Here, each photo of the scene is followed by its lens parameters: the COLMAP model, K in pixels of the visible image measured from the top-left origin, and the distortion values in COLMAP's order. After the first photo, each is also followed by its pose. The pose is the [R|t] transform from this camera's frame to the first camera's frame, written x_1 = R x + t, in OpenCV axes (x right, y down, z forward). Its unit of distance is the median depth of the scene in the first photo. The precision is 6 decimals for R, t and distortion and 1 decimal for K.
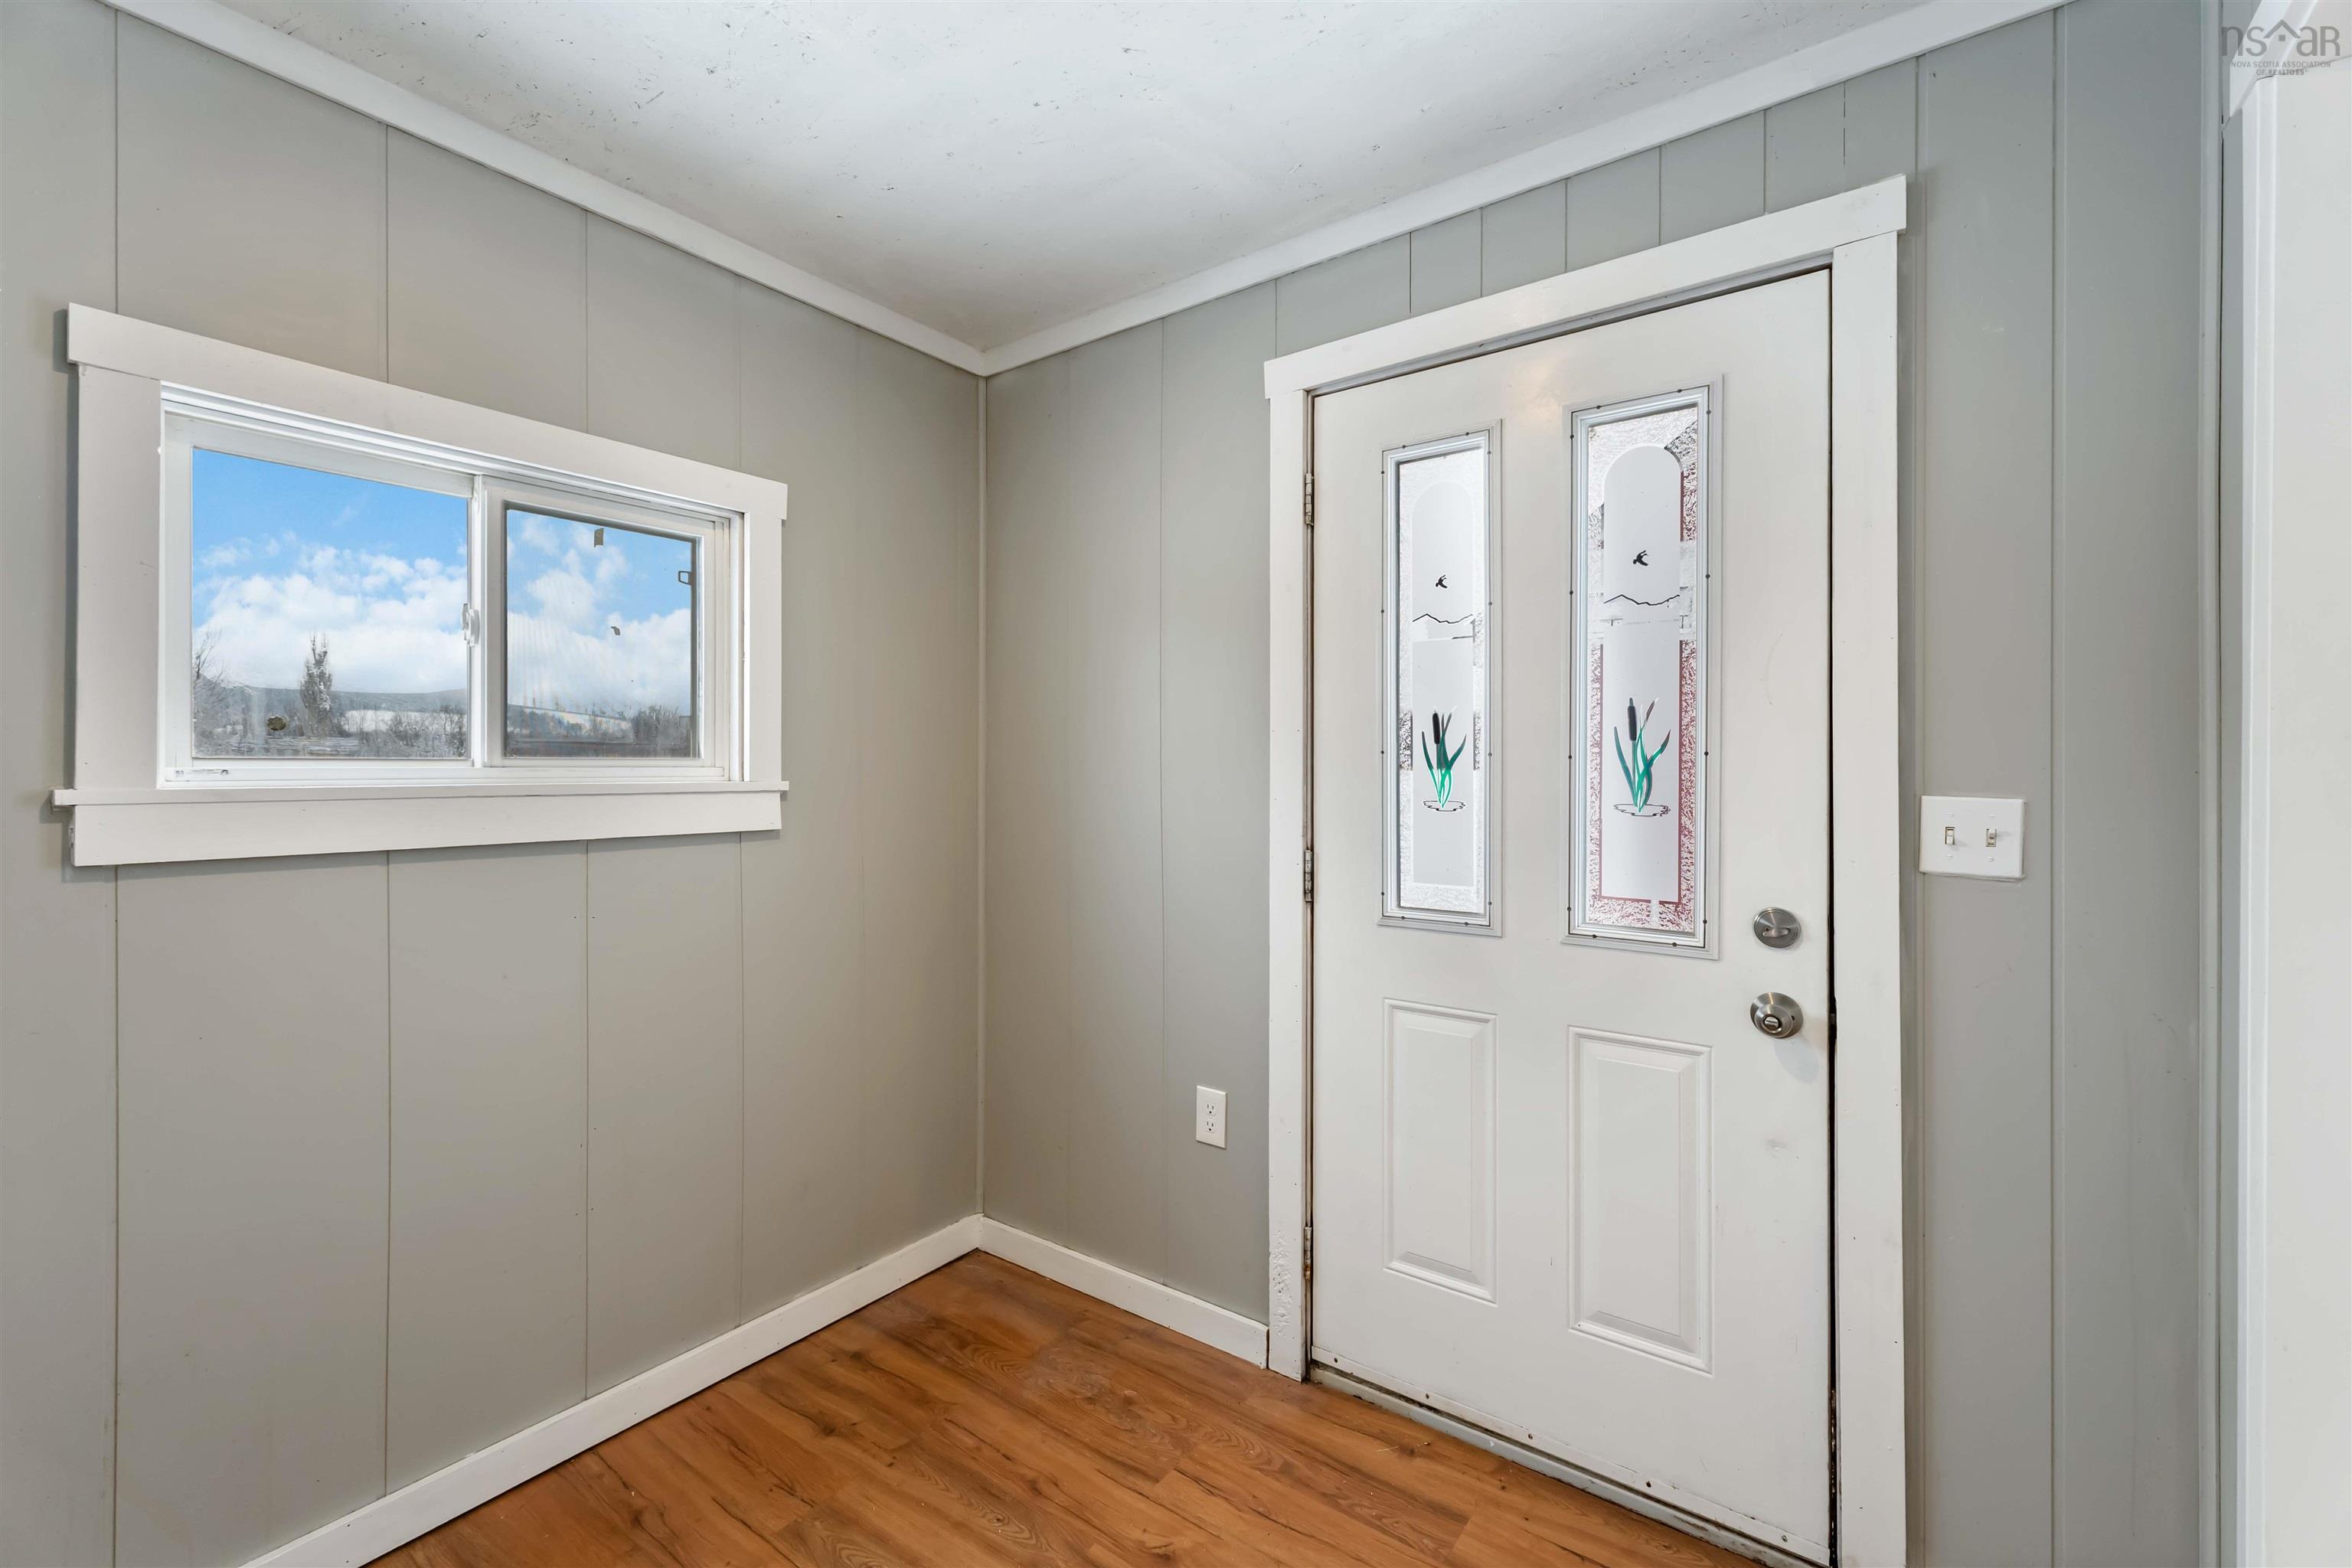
lens RADIAL K [[964.8, 0, 1176.0], [0, 964.8, 784.0], [0, 0, 1]] dist [-0.015678, -0.000079]
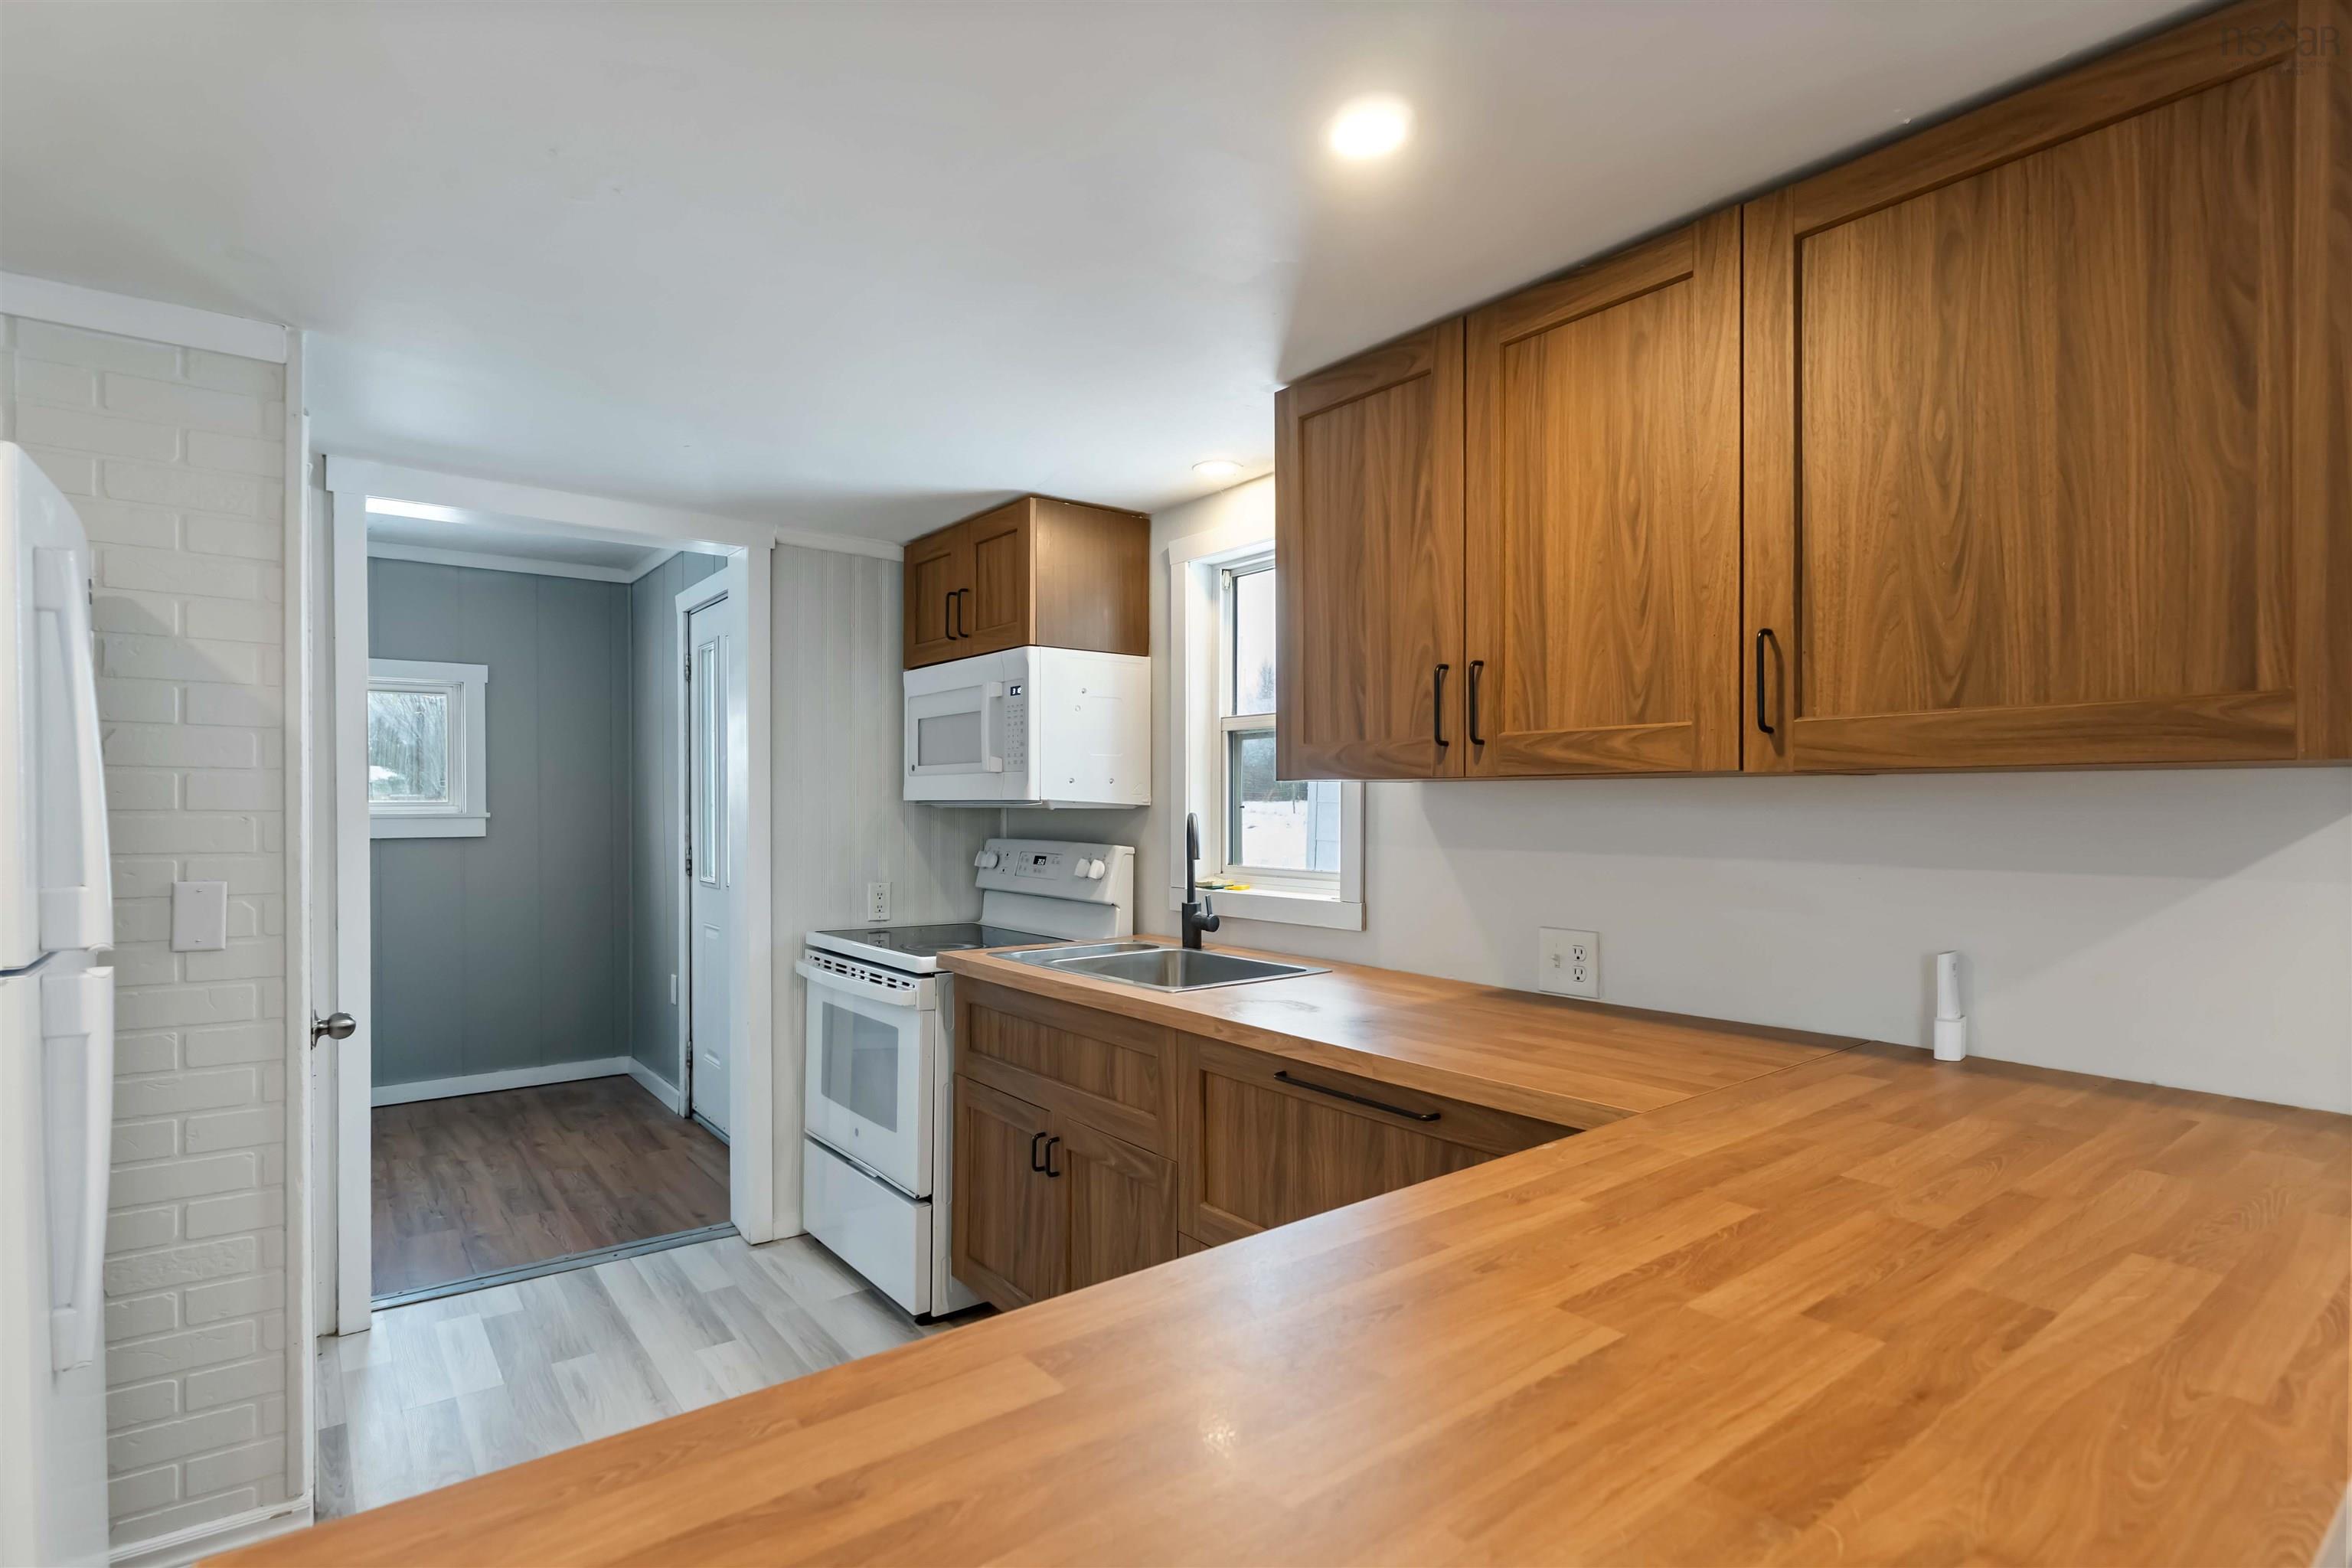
lens RADIAL K [[1155.3, 0, 1171.8], [0, 1155.3, 831.2], [0, 0, 1]] dist [-0.000023, 0.000220]
pose [[0.961068, 0.001502, -0.276309, 1.725476], [0.002391, 0.999903, 0.013751, 0.005806], [0.276303, -0.013876, 0.960970, -0.980053]]
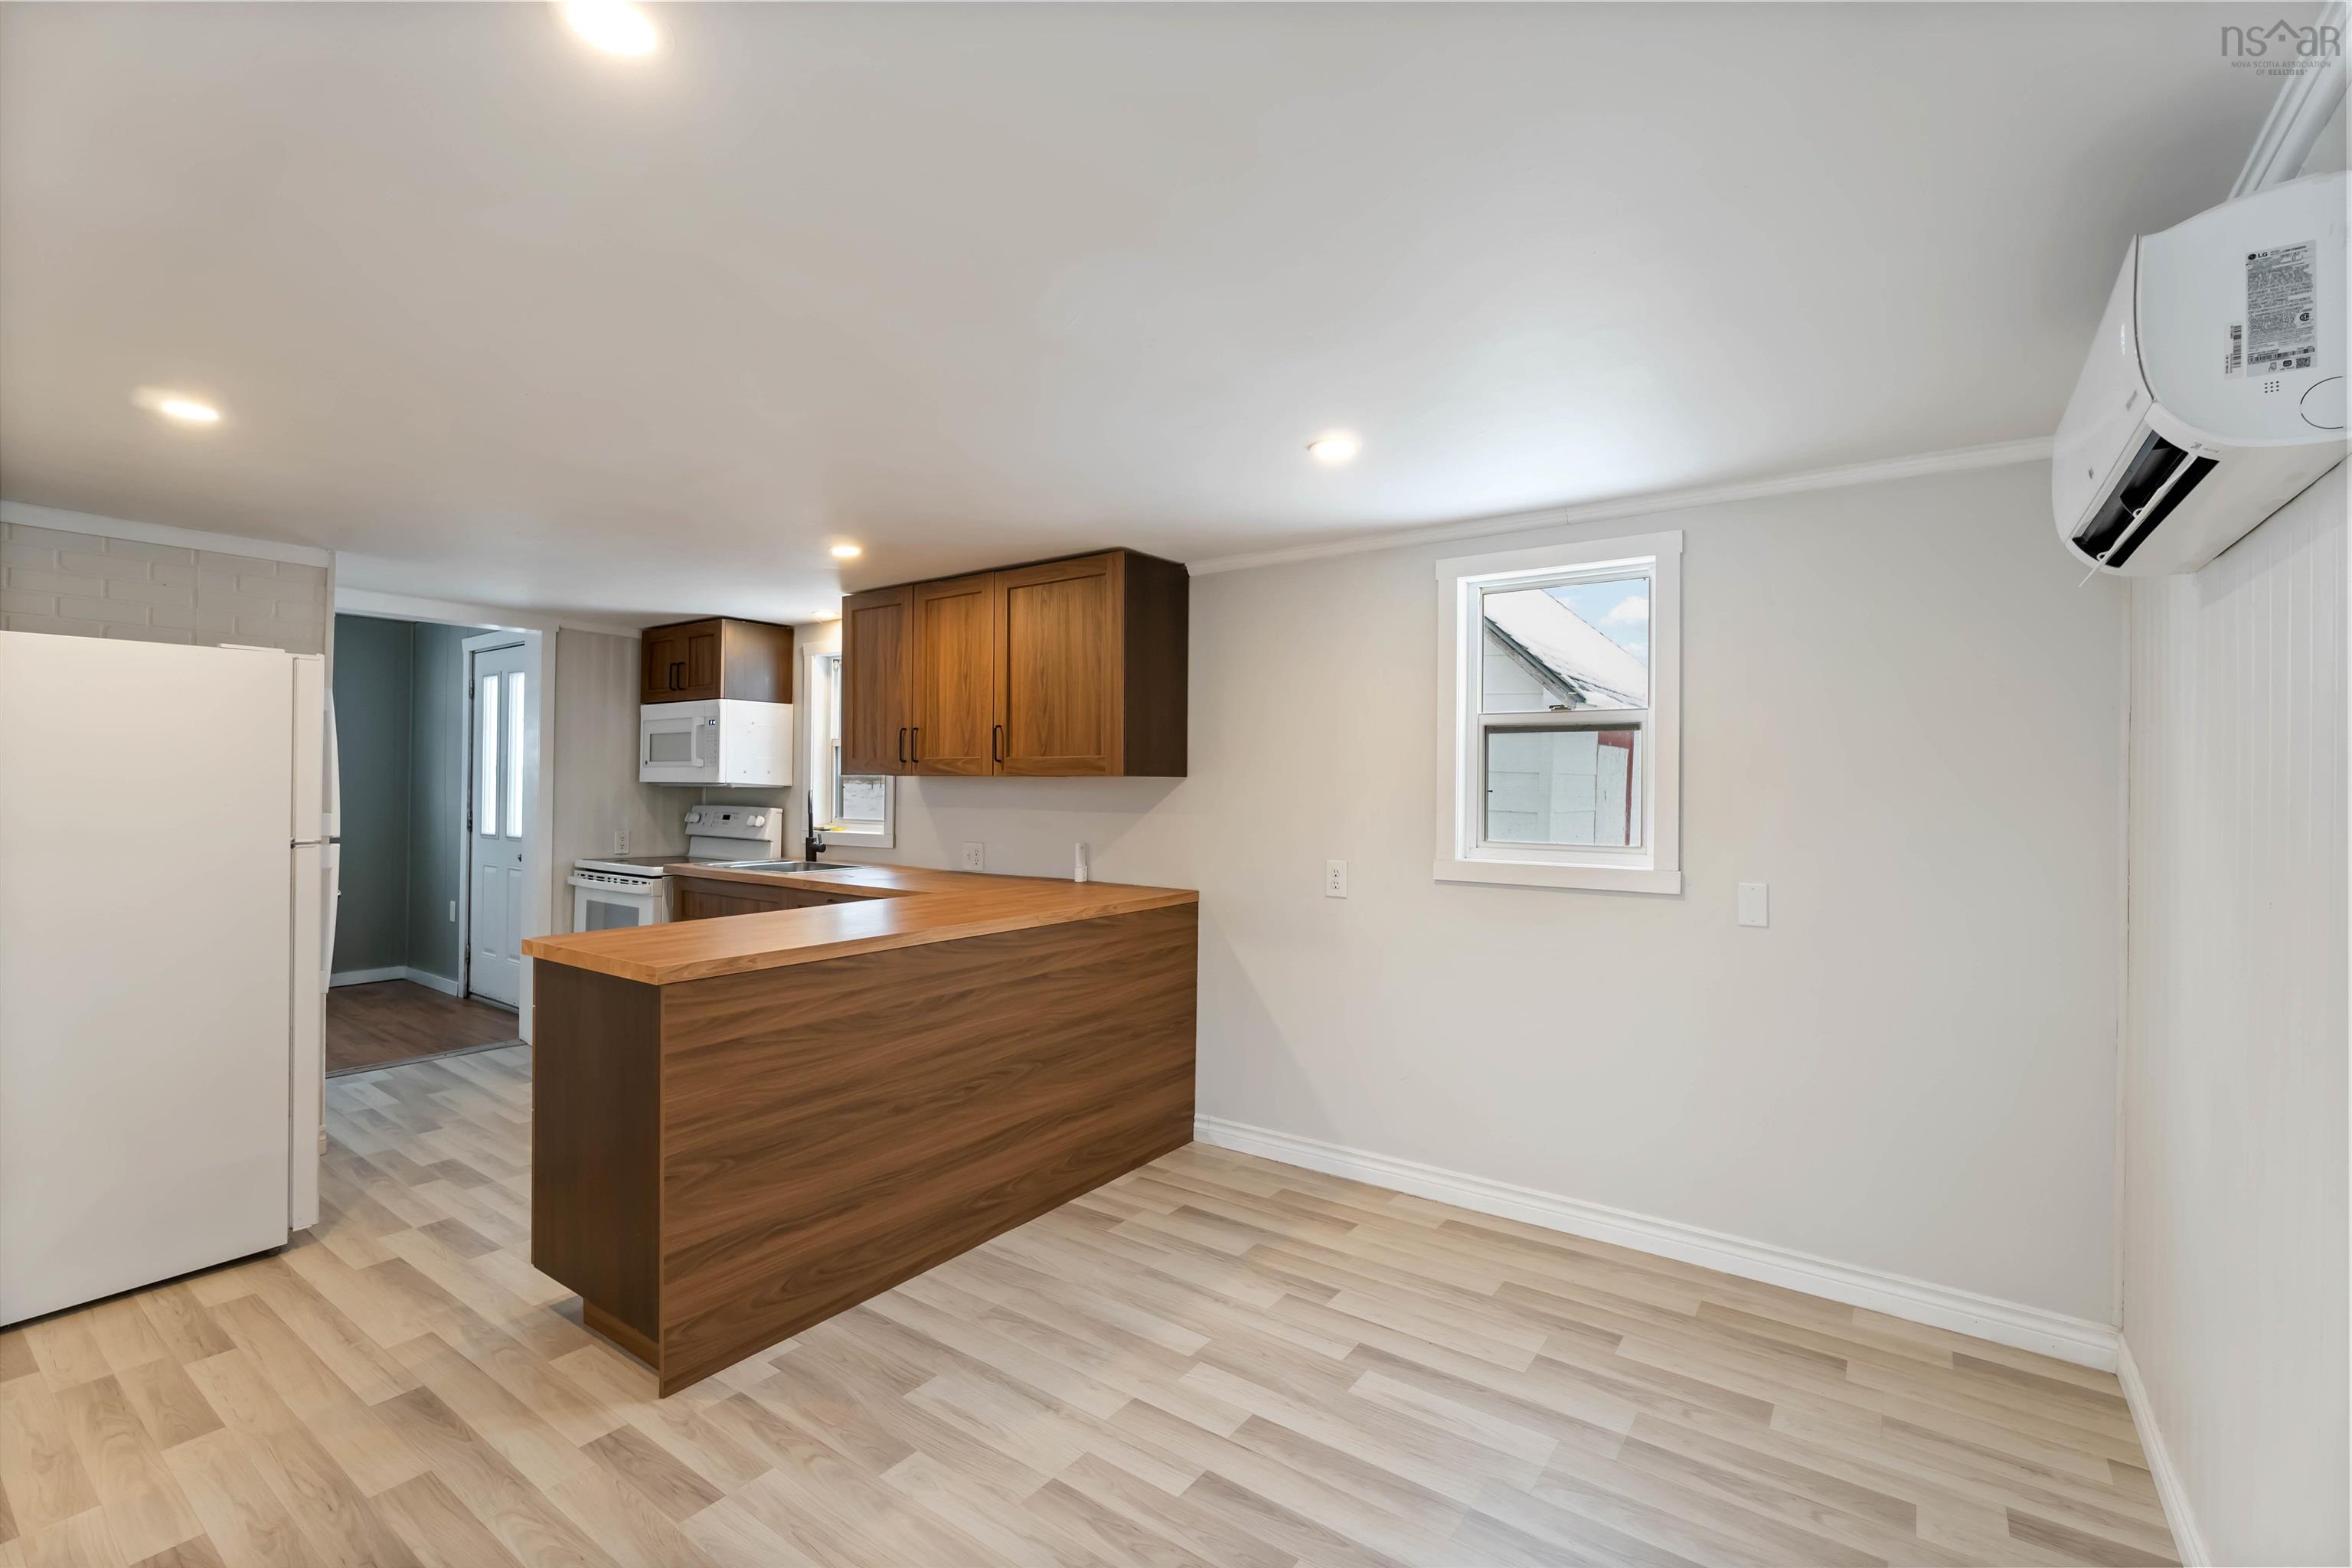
lens RADIAL K [[1025.9, 0, 1176.0], [0, 1025.9, 784.0], [0, 0, 1]] dist [-0.002493, -0.000317]
pose [[0.999979, 0.002852, 0.005787, 2.213955], [-0.002787, 0.999933, -0.011218, 0.013574], [-0.005818, 0.011202, 0.999920, -2.052889]]
